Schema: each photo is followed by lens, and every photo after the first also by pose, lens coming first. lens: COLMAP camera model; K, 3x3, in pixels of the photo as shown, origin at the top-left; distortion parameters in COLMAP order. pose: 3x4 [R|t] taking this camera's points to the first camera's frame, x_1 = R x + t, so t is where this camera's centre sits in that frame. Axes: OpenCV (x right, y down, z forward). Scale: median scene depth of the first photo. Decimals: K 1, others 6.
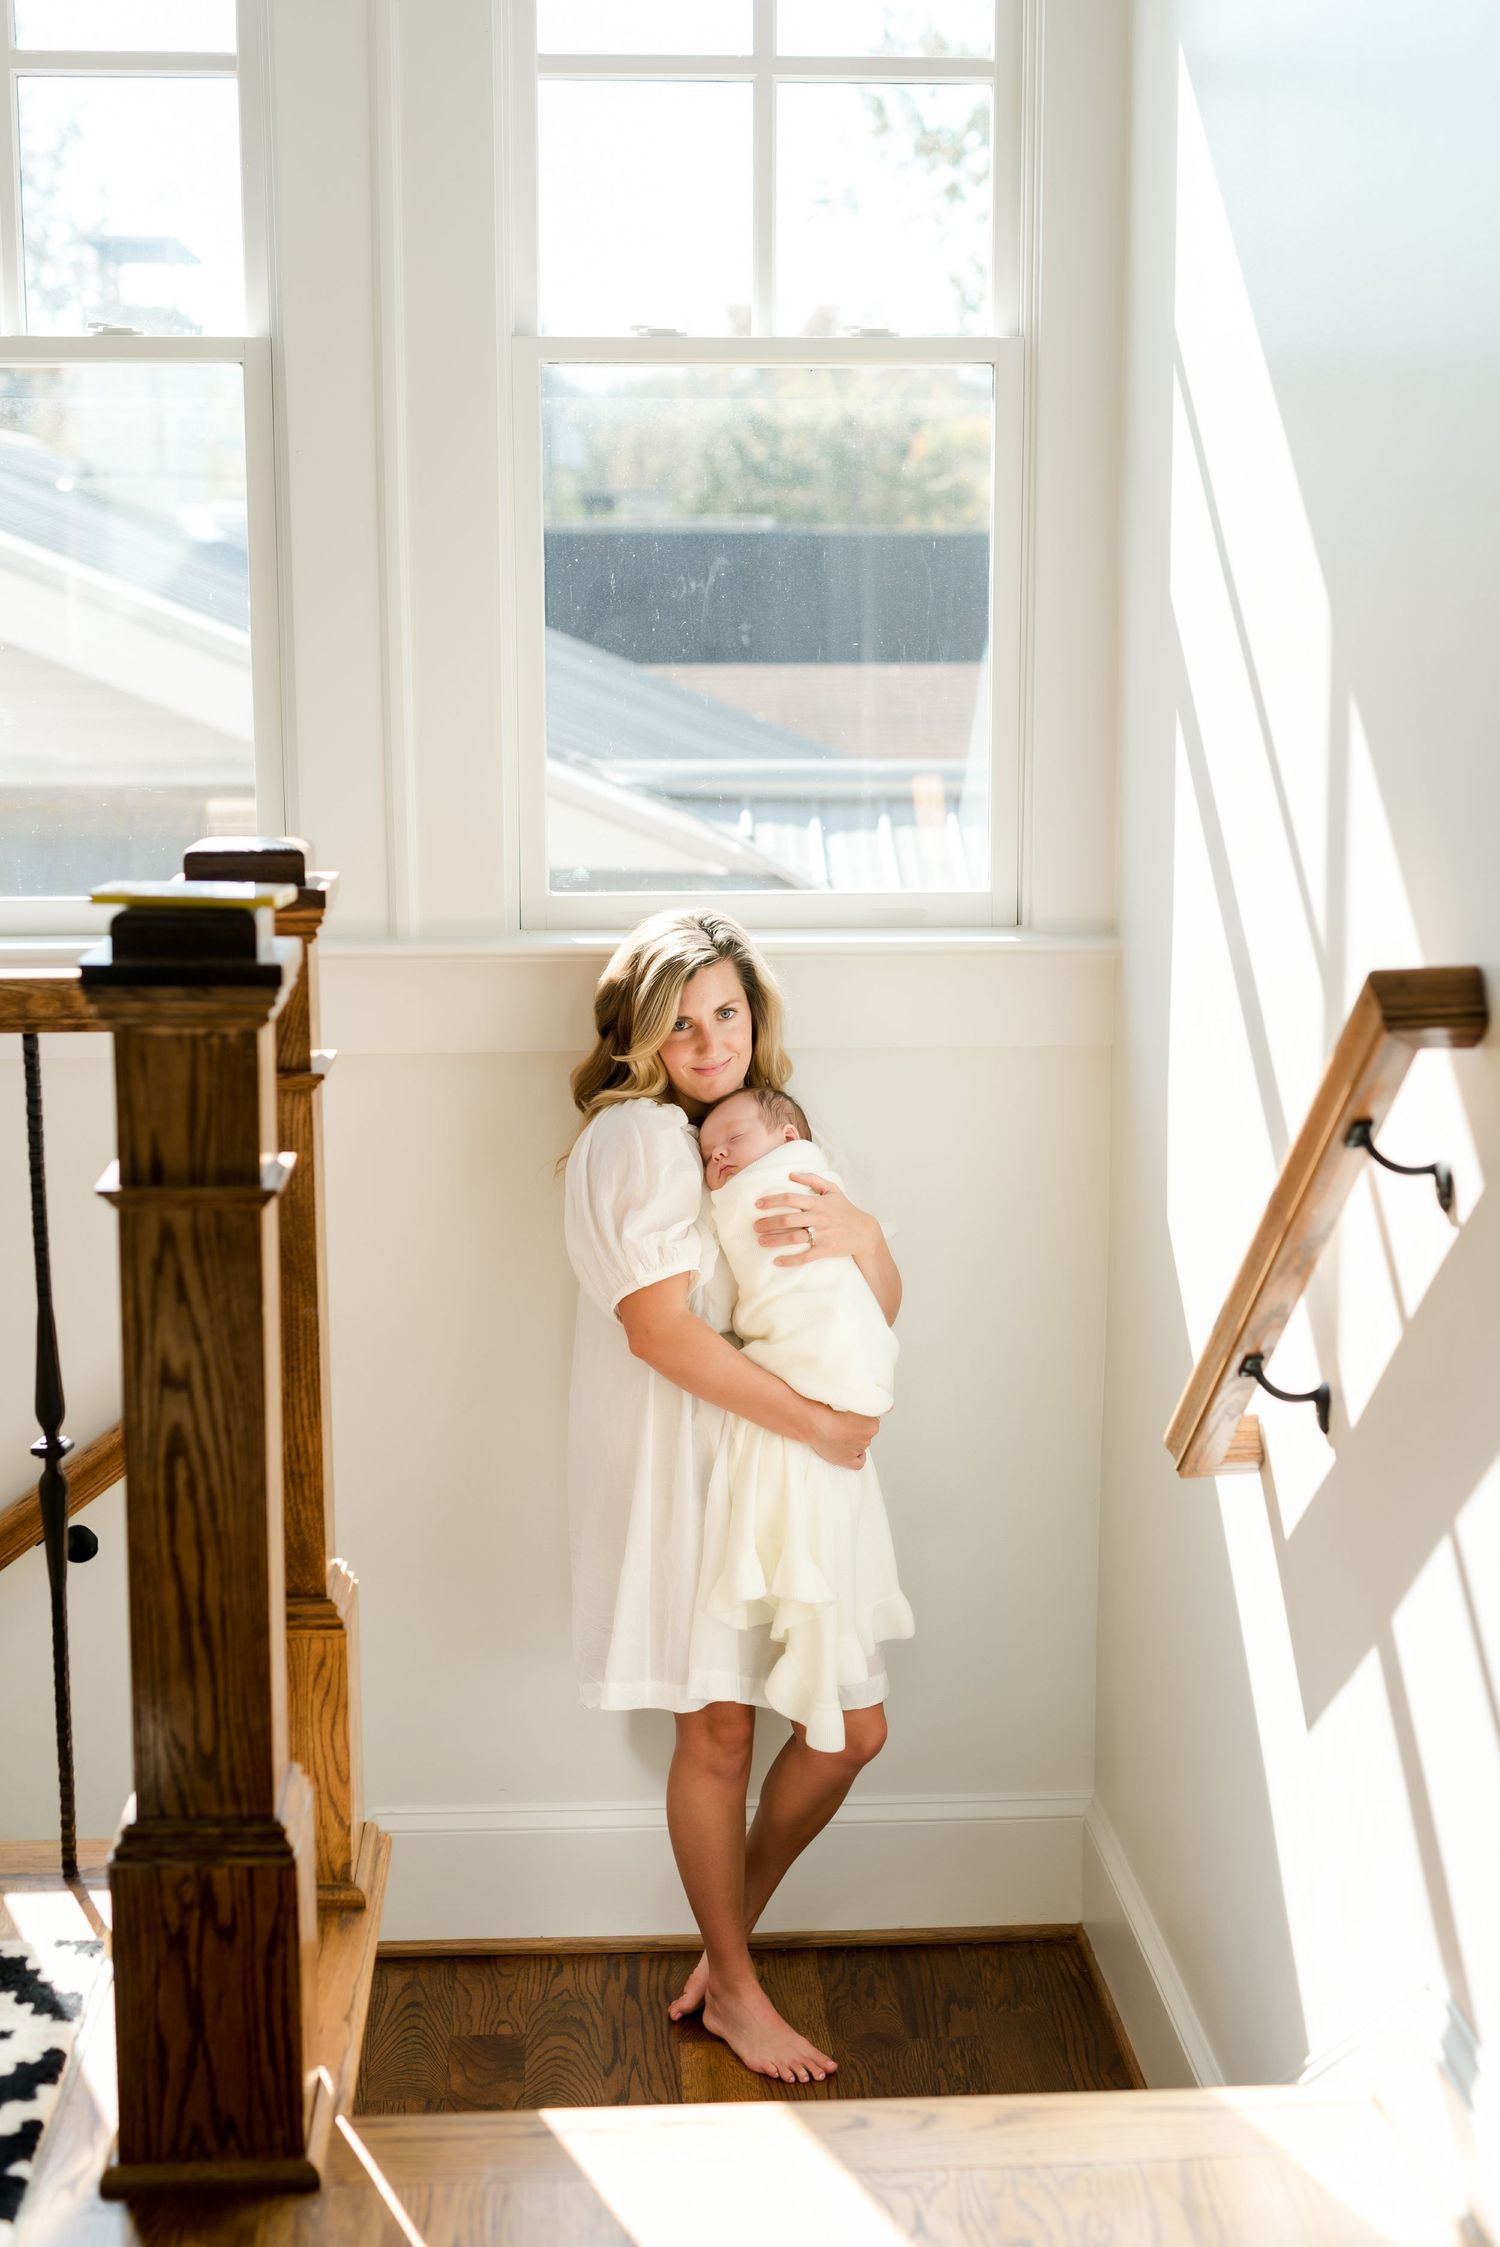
lens RADIAL K [[3213.9, 0, 750.0], [0, 3213.9, 1123.5], [0, 0, 1]] dist [0.007681, -0.041926]
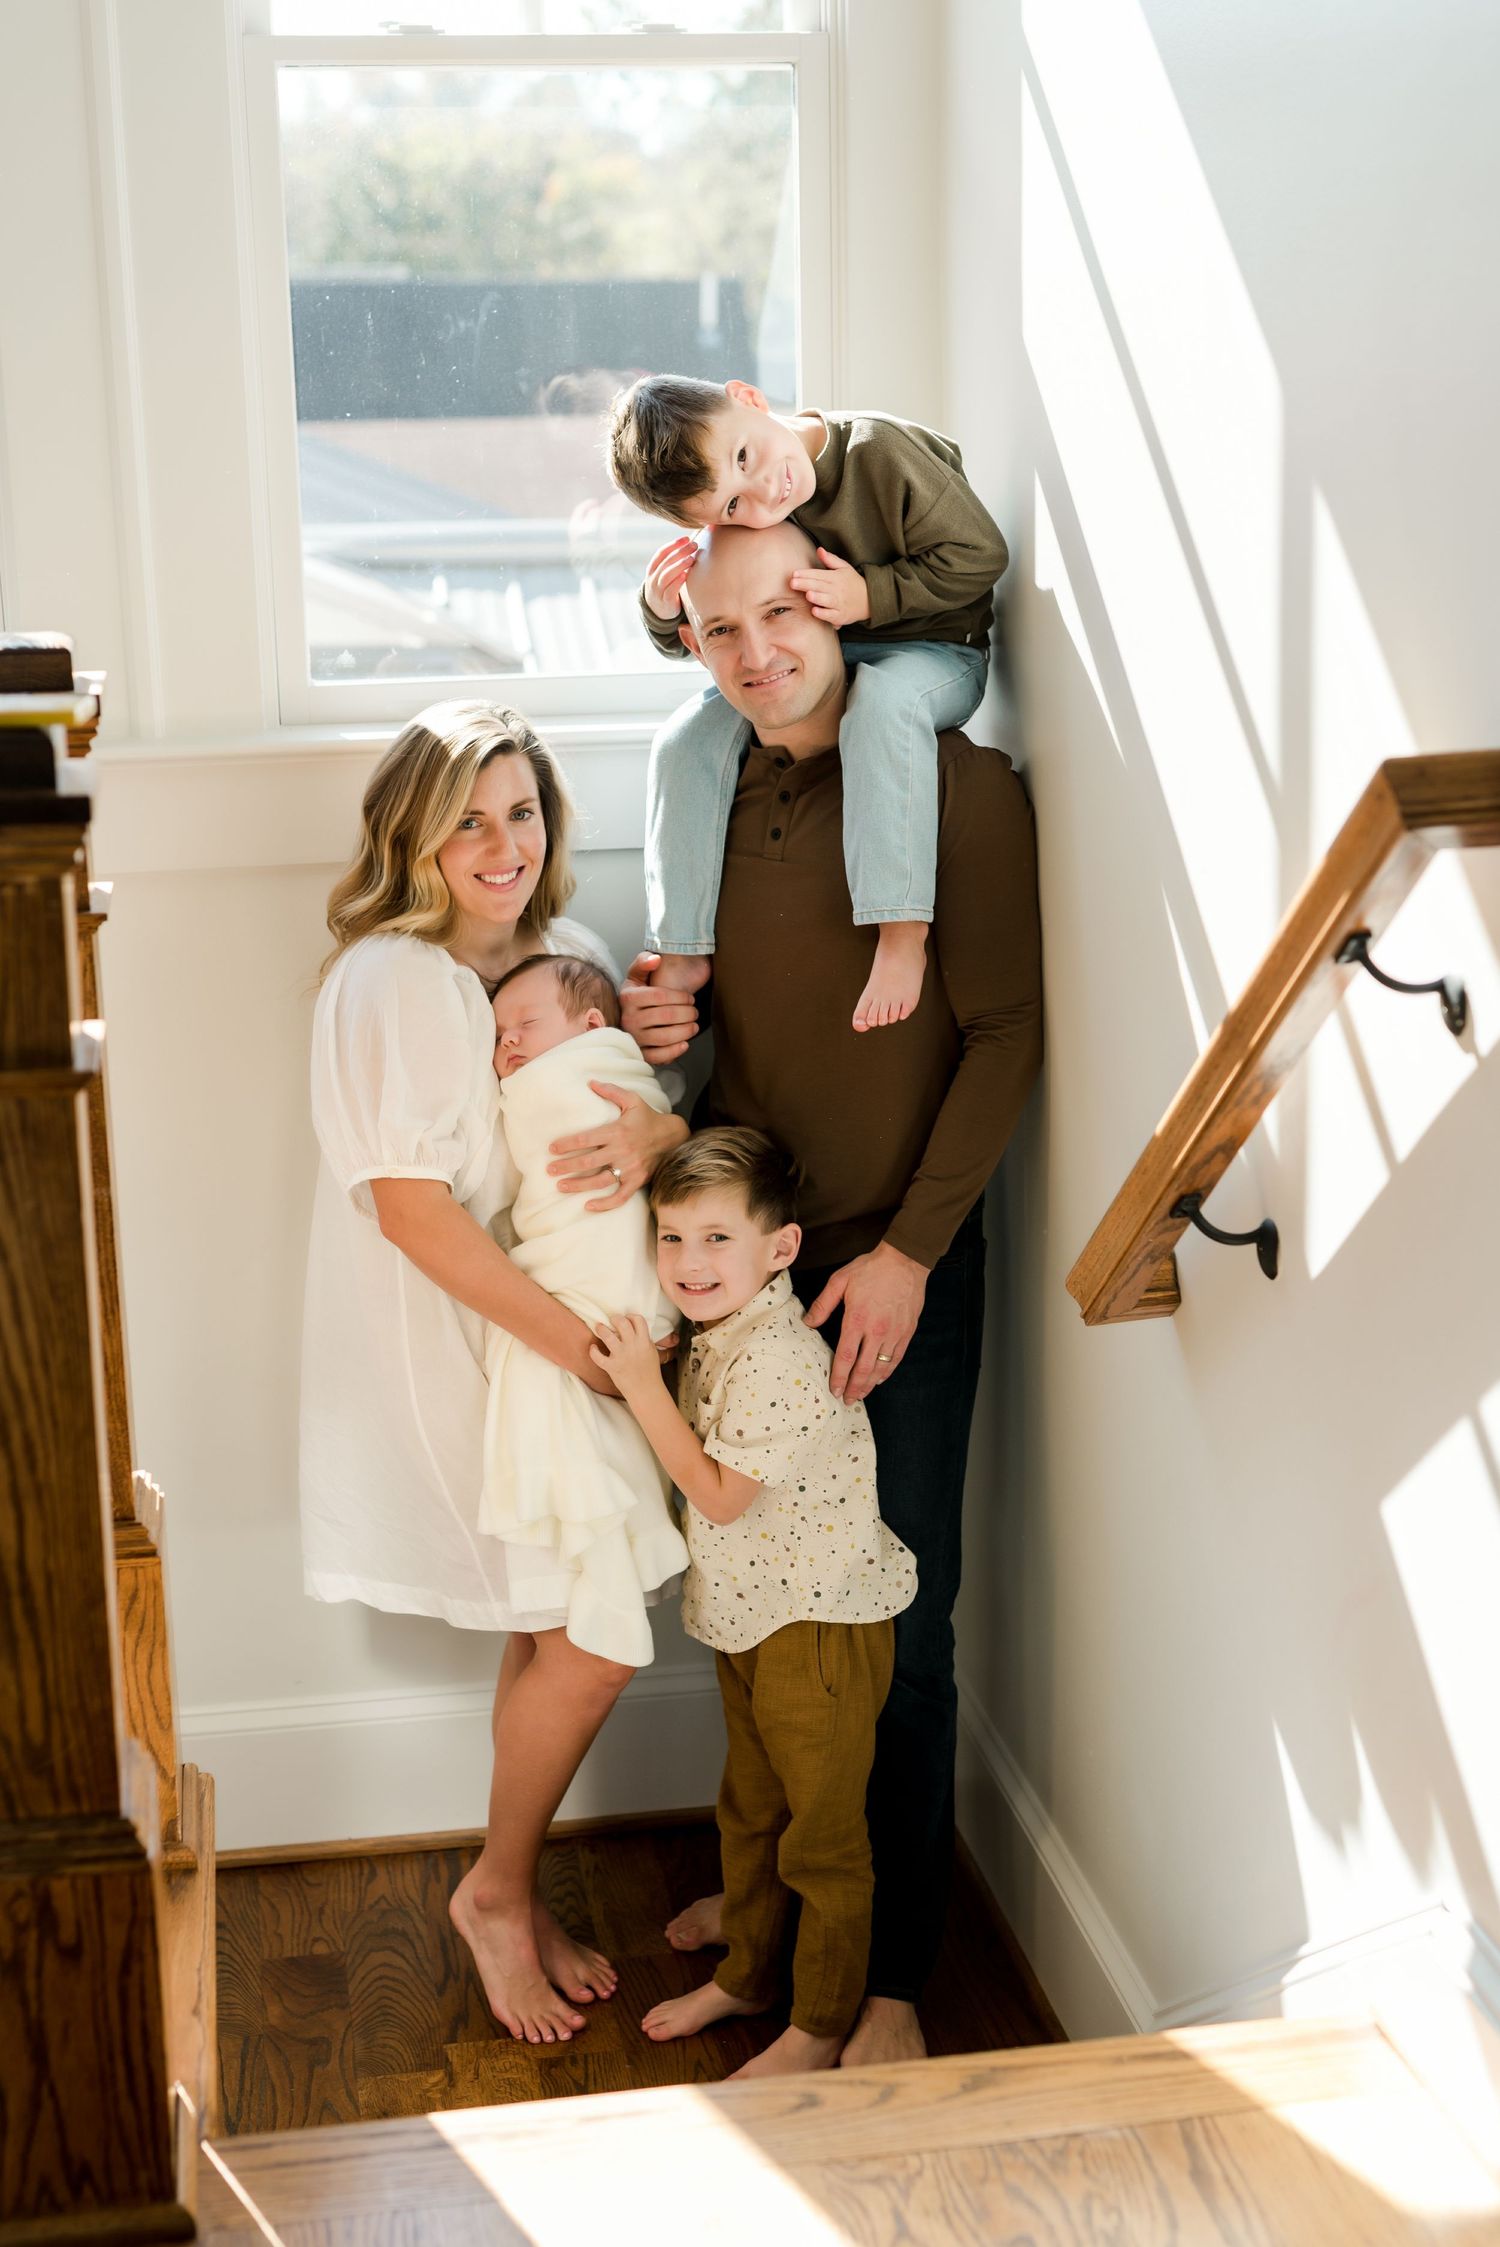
lens RADIAL K [[3213.9, 0, 750.0], [0, 3213.9, 1123.5], [0, 0, 1]] dist [0.007681, -0.041926]
pose [[0.993141, -0.043641, 0.108477, -0.067346], [0.035506, 0.996489, 0.075823, -0.021164], [-0.111405, -0.071451, 0.991203, 0.161231]]
